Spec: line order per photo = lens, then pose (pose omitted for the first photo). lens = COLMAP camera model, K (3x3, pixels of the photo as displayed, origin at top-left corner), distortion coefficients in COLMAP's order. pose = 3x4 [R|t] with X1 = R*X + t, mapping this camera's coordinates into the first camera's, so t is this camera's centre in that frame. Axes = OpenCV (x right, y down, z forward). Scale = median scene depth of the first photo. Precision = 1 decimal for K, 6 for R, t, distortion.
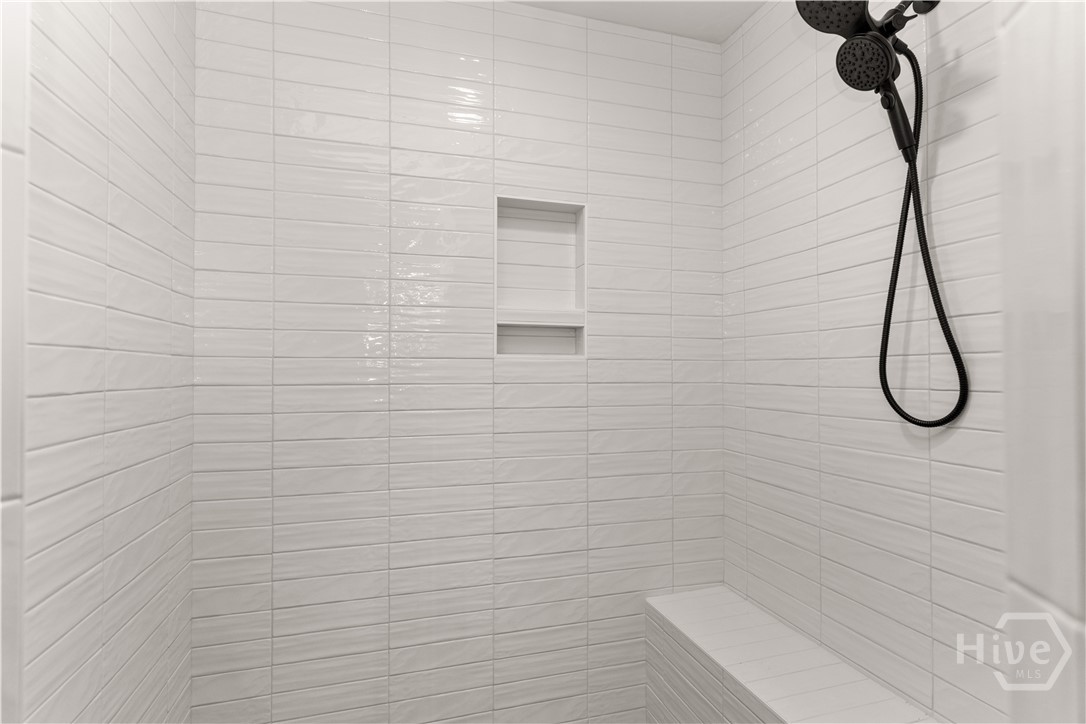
lens RADIAL K [[548.0, 0, 544.8], [0, 548.0, 363.1], [0, 0, 1]] dist [0.004770, 0.001086]
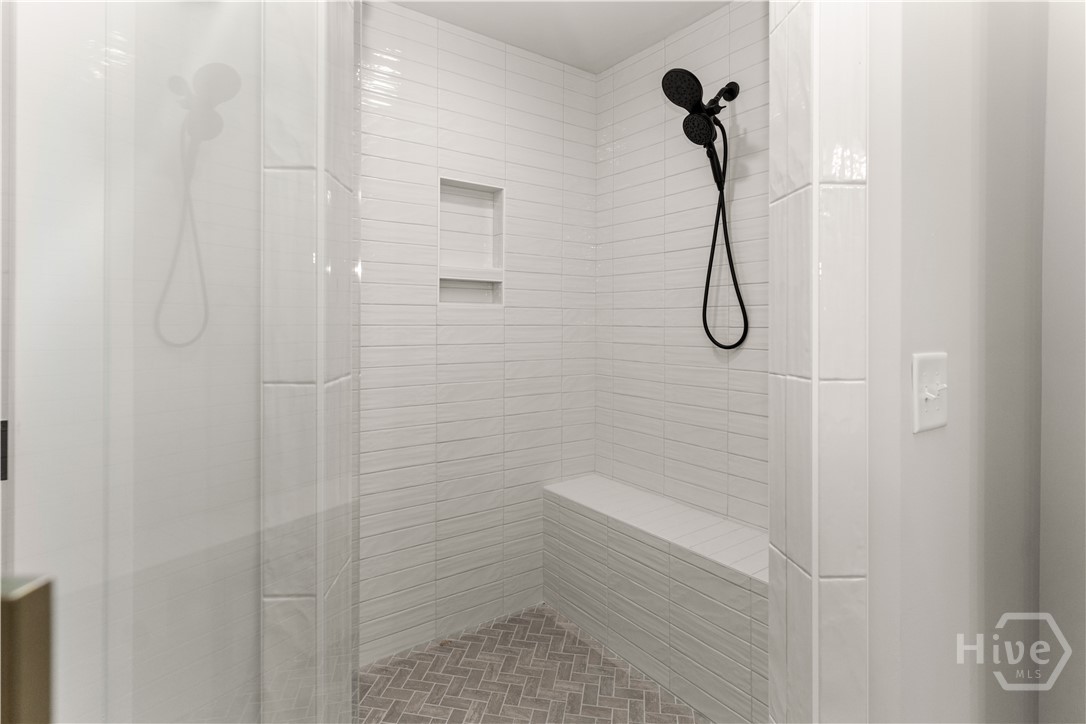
lens RADIAL K [[548.0, 0, 563.9], [0, 548.0, 322.9], [0, 0, 1]] dist [0.004770, 0.001086]
pose [[0.939363, 0.001983, 0.342919, -0.252035], [-0.008427, 0.999815, 0.017301, 0.007699], [-0.342821, -0.019142, 0.939206, -0.291578]]
